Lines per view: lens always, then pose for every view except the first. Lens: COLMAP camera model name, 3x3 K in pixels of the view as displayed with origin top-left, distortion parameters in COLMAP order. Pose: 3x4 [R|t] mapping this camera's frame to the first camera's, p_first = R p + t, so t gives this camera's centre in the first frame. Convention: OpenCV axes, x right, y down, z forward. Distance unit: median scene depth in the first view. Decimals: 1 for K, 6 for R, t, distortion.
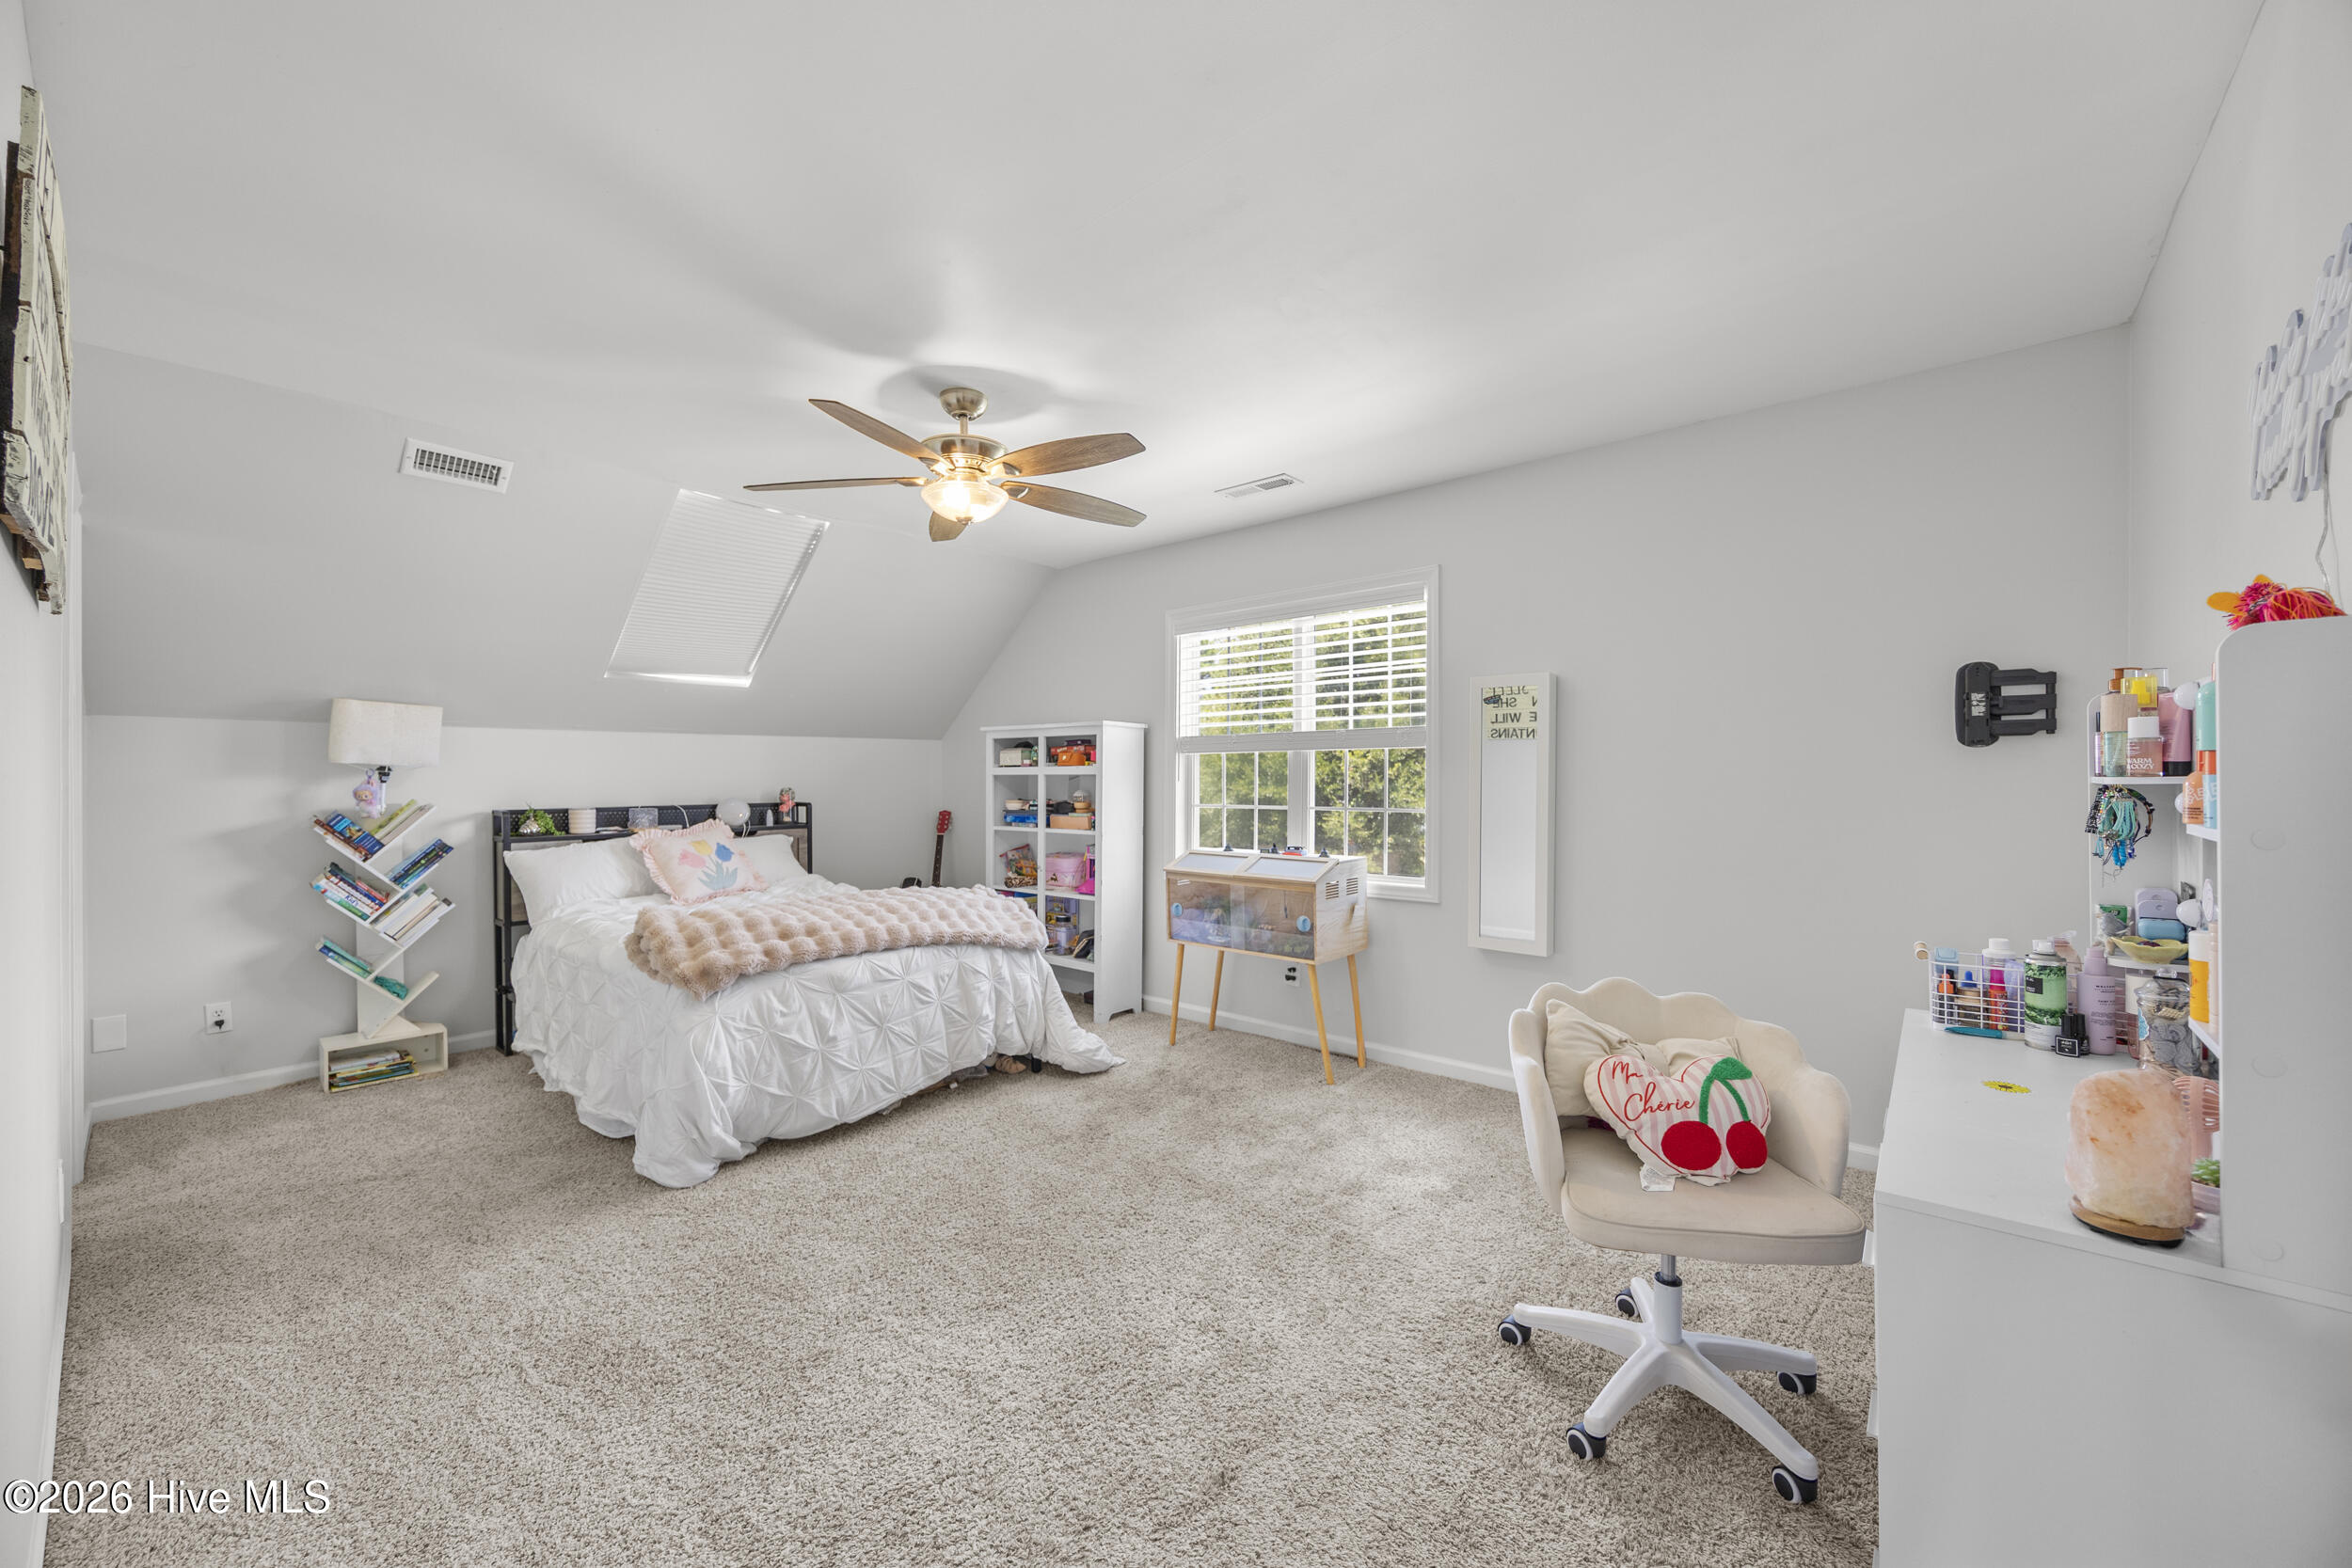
lens RADIAL K [[898.6, 0, 1171.3], [0, 898.6, 783.9], [0, 0, 1]] dist [-0.000129, -0.000264]
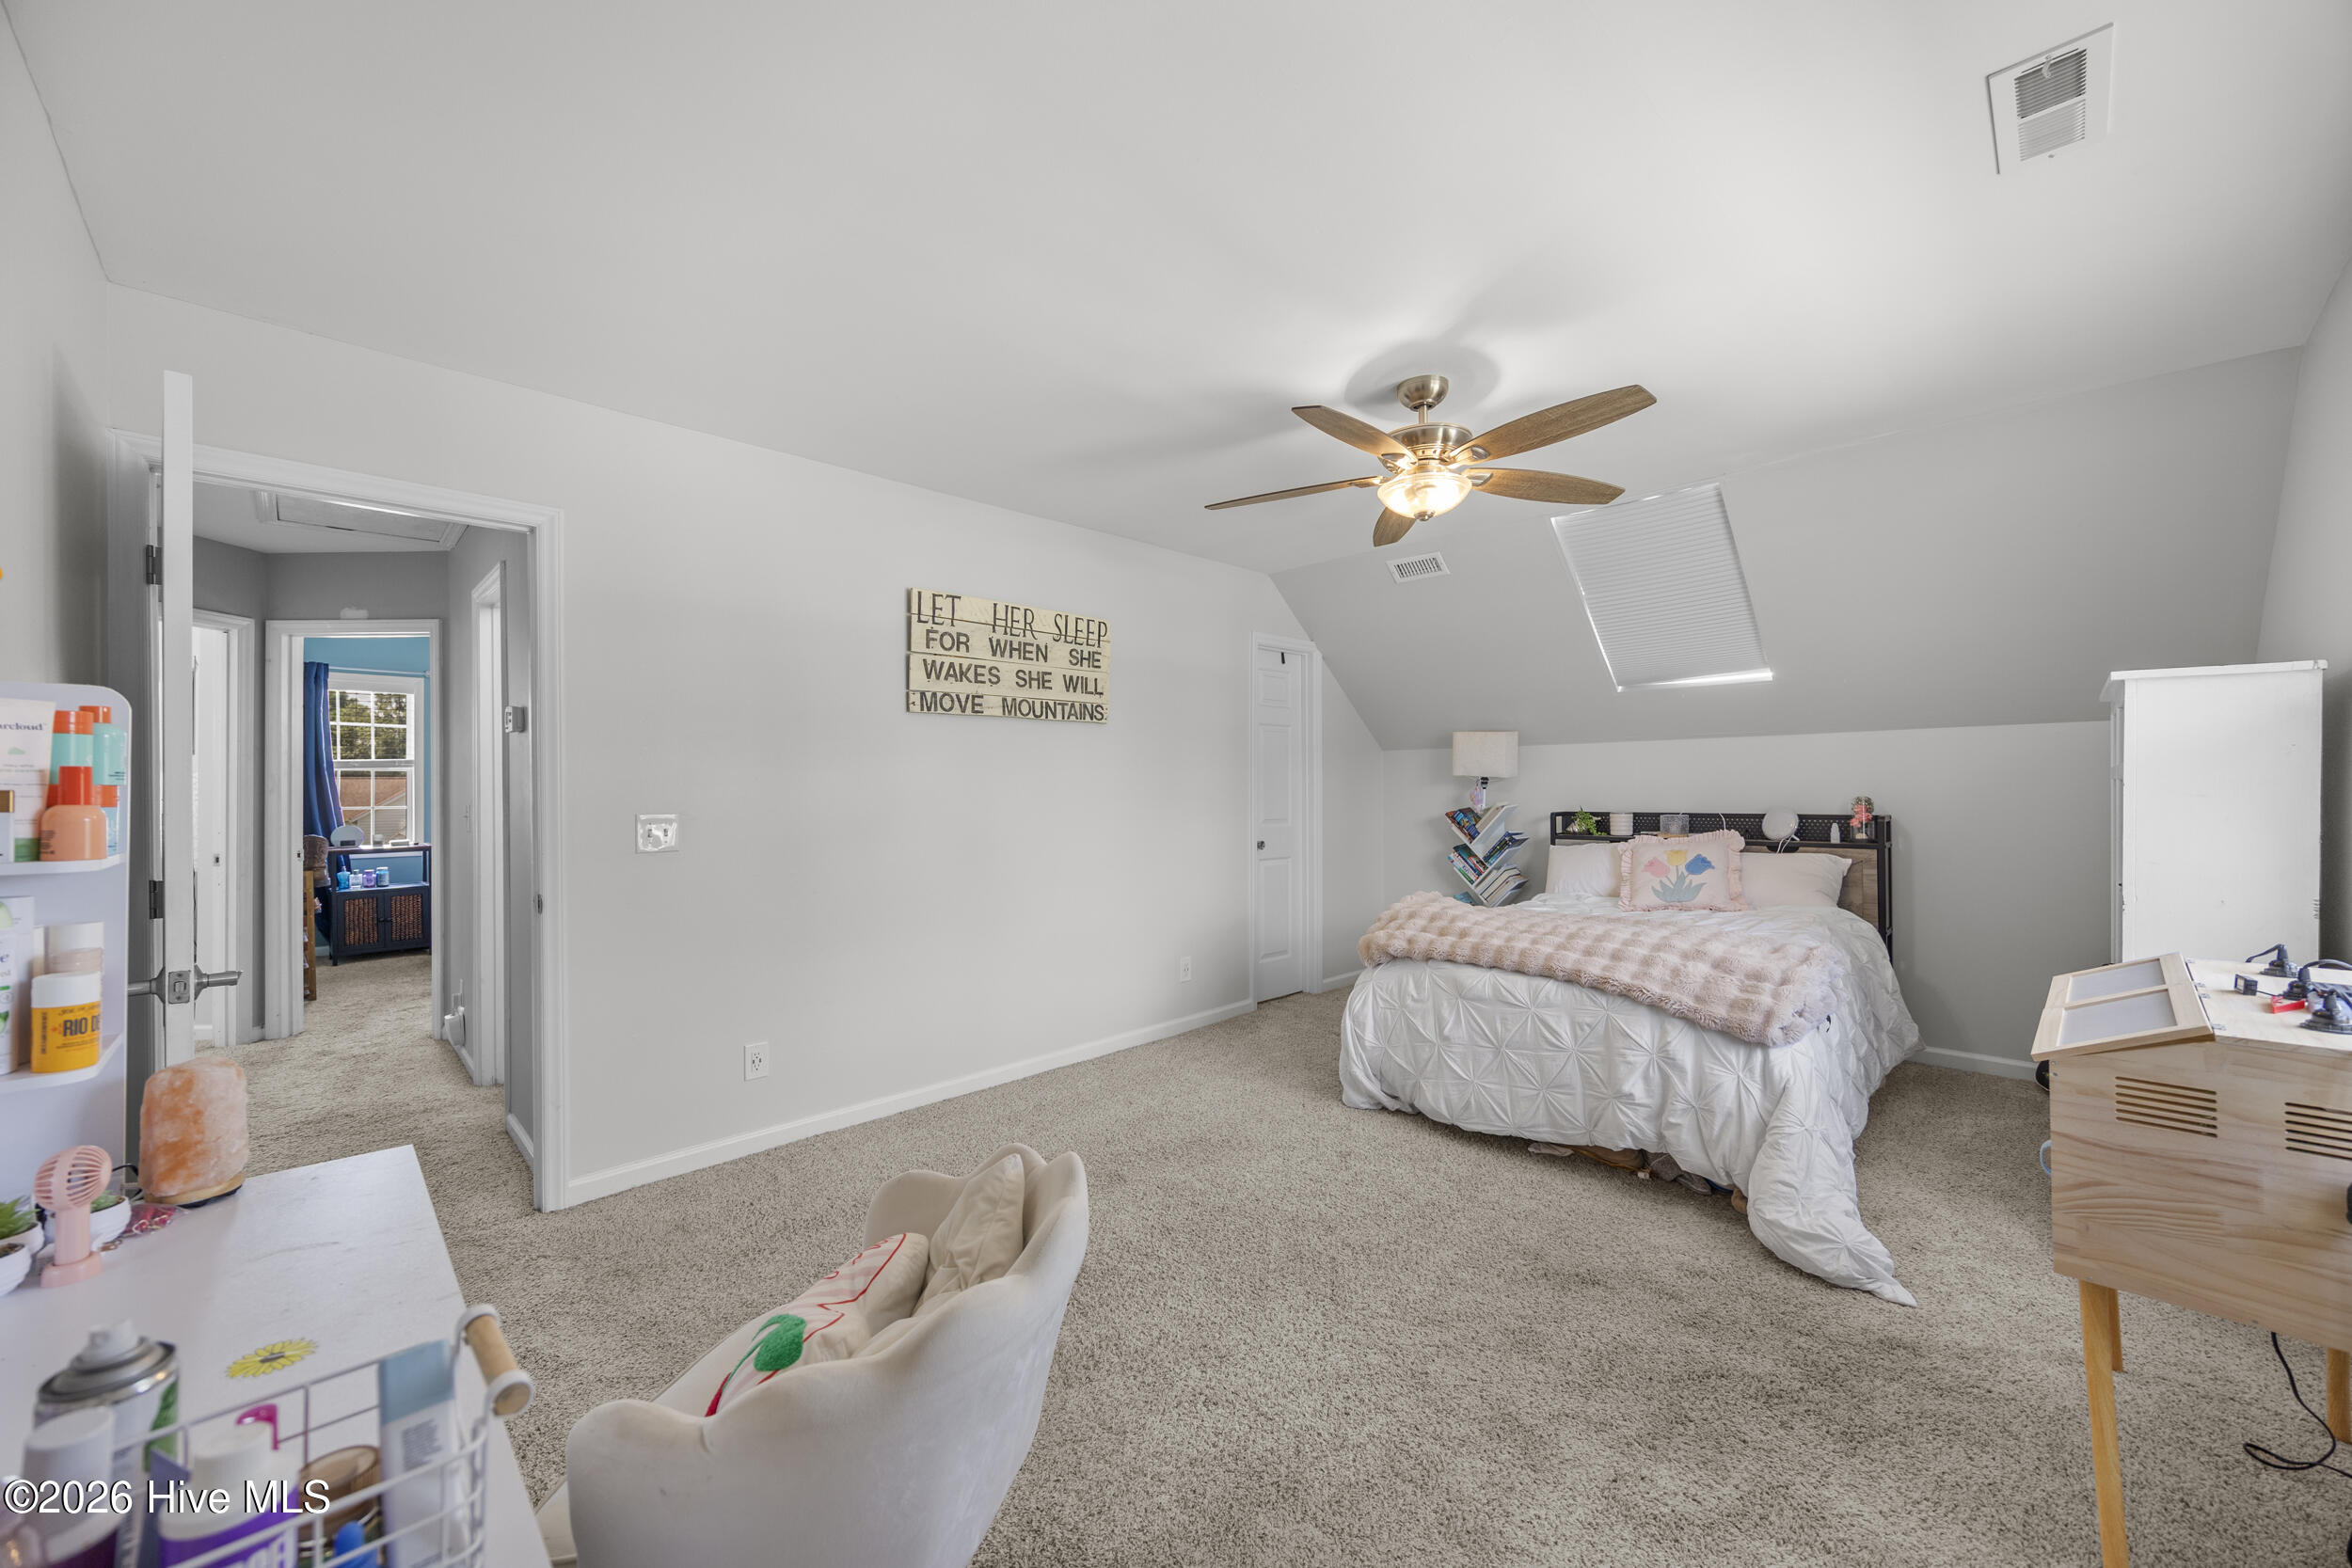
lens RADIAL K [[898.6, 0, 1171.3], [0, 898.6, 783.9], [0, 0, 1]] dist [-0.000129, -0.000264]
pose [[-0.087060, 0.001020, -0.996203, 0.764782], [-0.000256, 0.999999, 0.001046, -0.014005], [0.996203, 0.000346, -0.087060, 0.856594]]
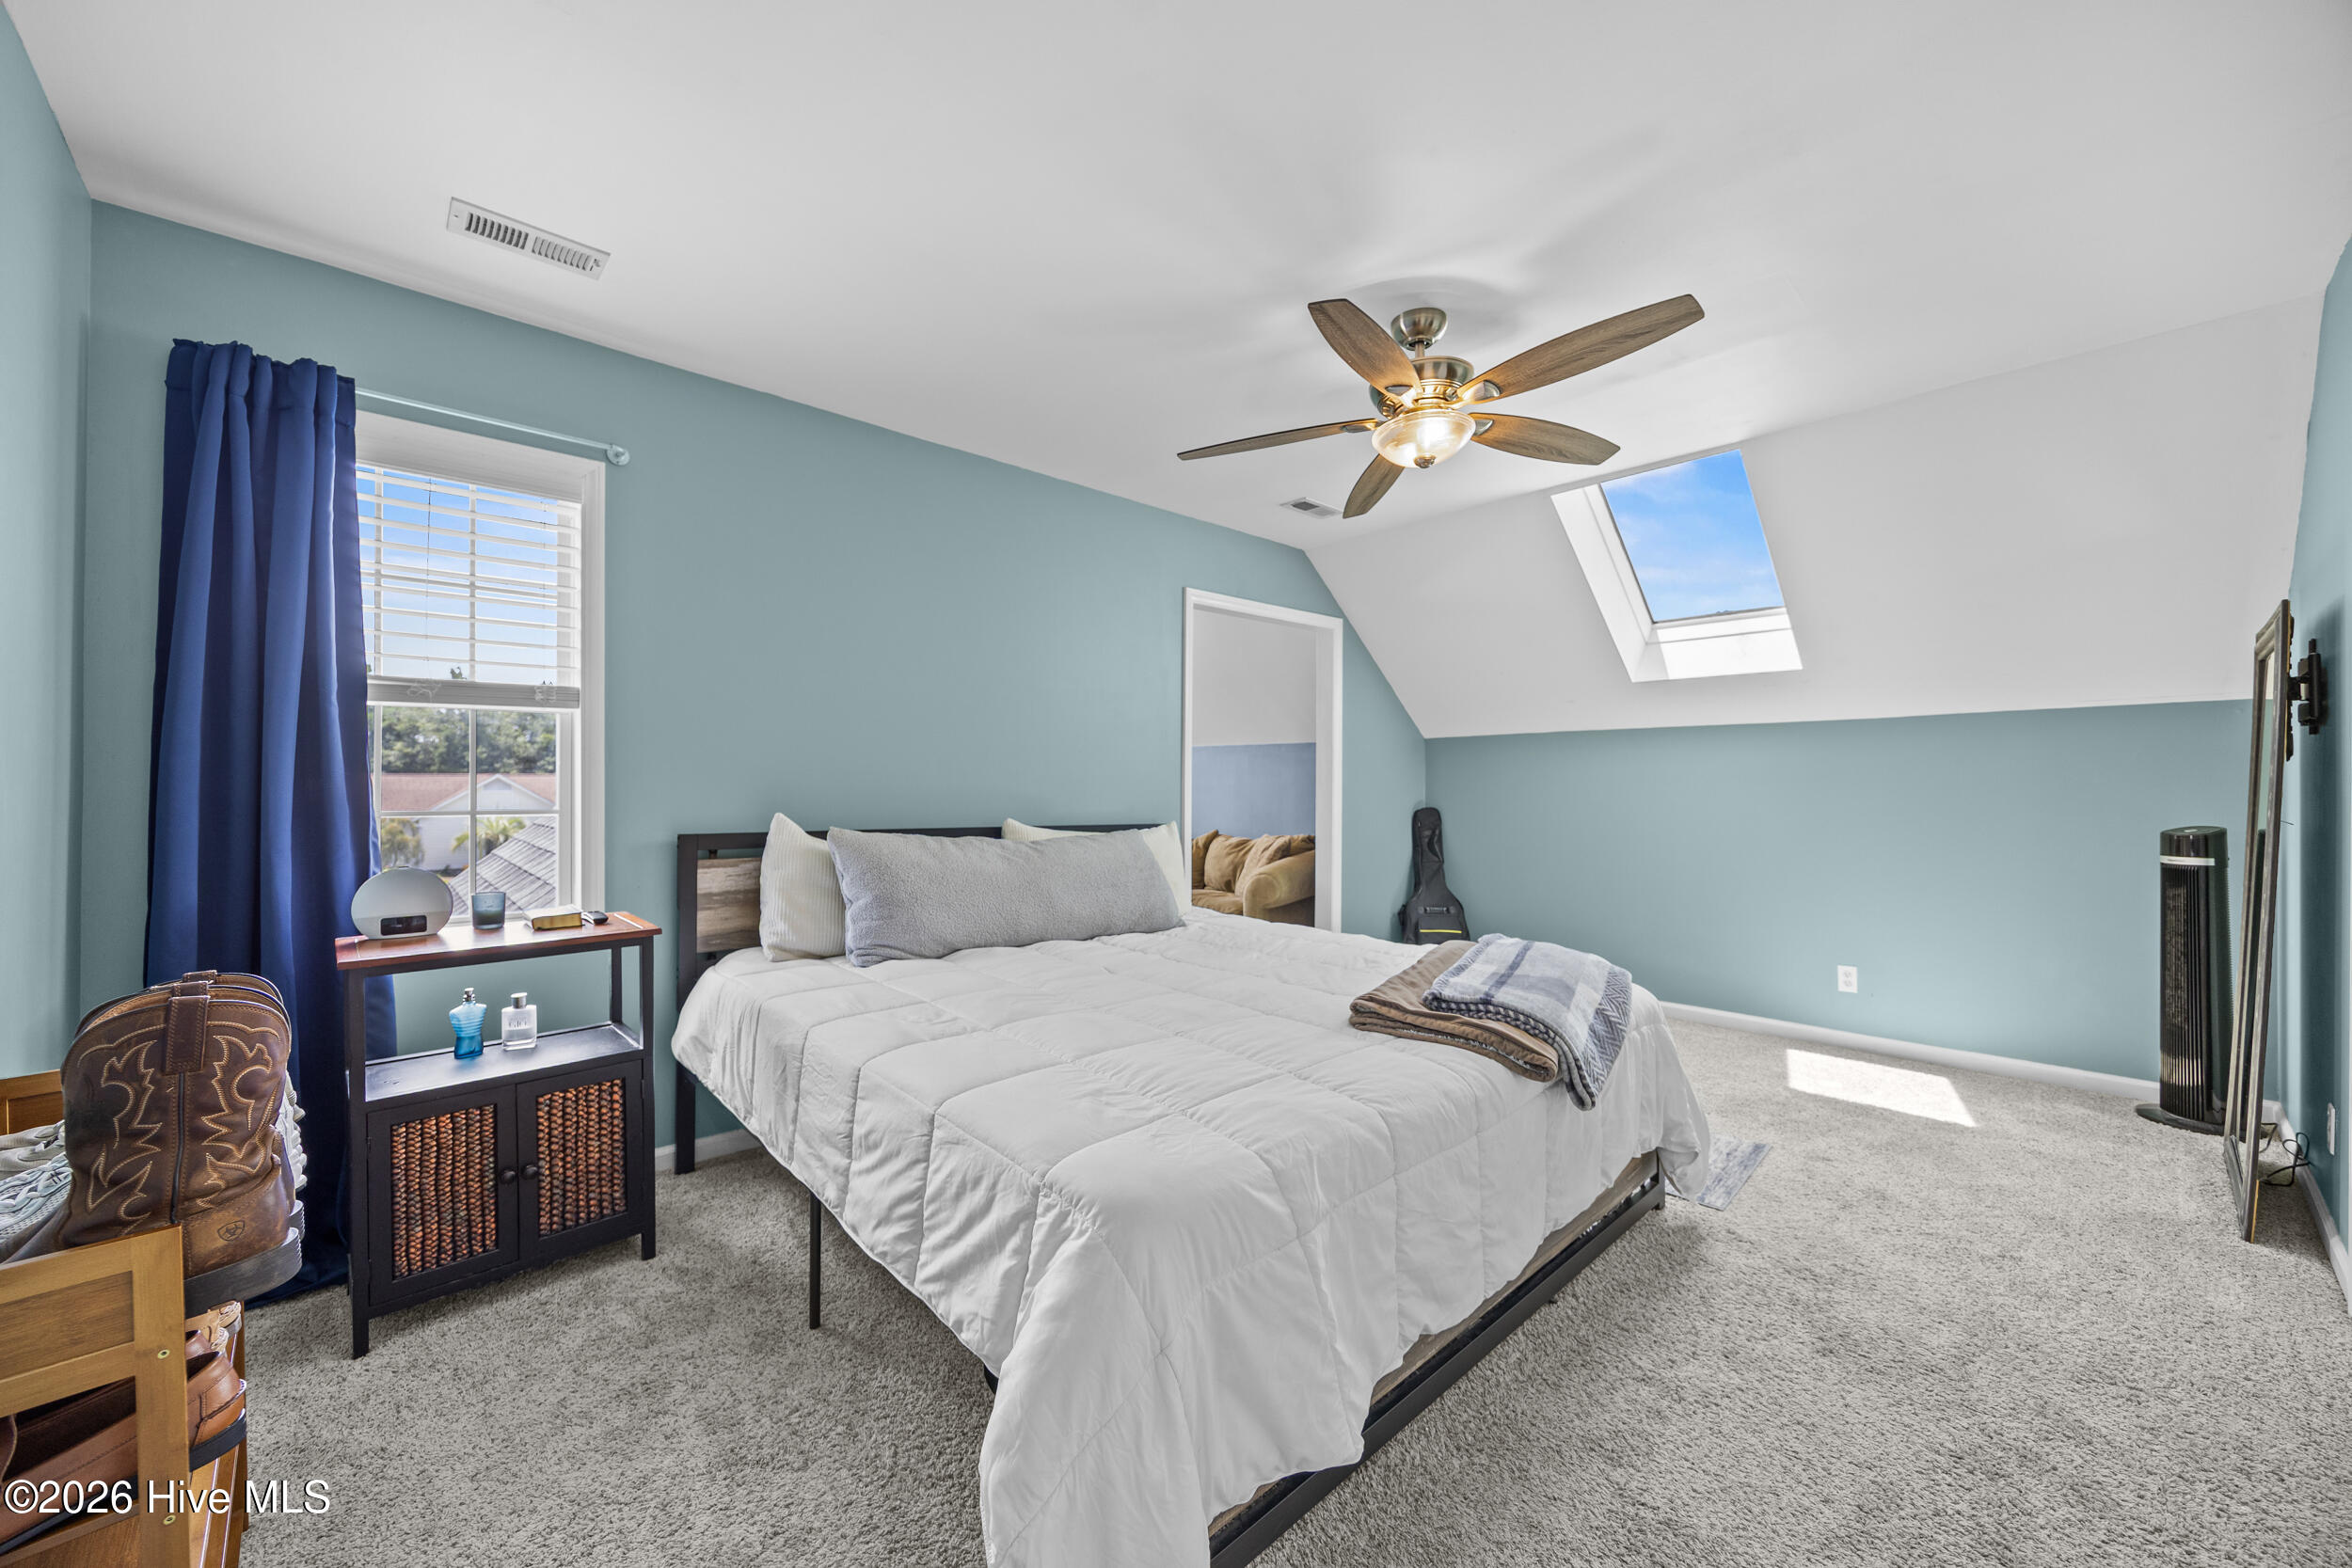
lens RADIAL K [[884.8, 0, 1176.0], [0, 884.8, 784.0], [0, 0, 1]] dist [-0.000457, -0.000075]
pose [[-0.104140, 0.009035, -0.994522, -0.420122], [-0.010047, 0.999898, 0.010136, 0.005815], [0.994512, 0.011047, -0.104038, -0.442683]]
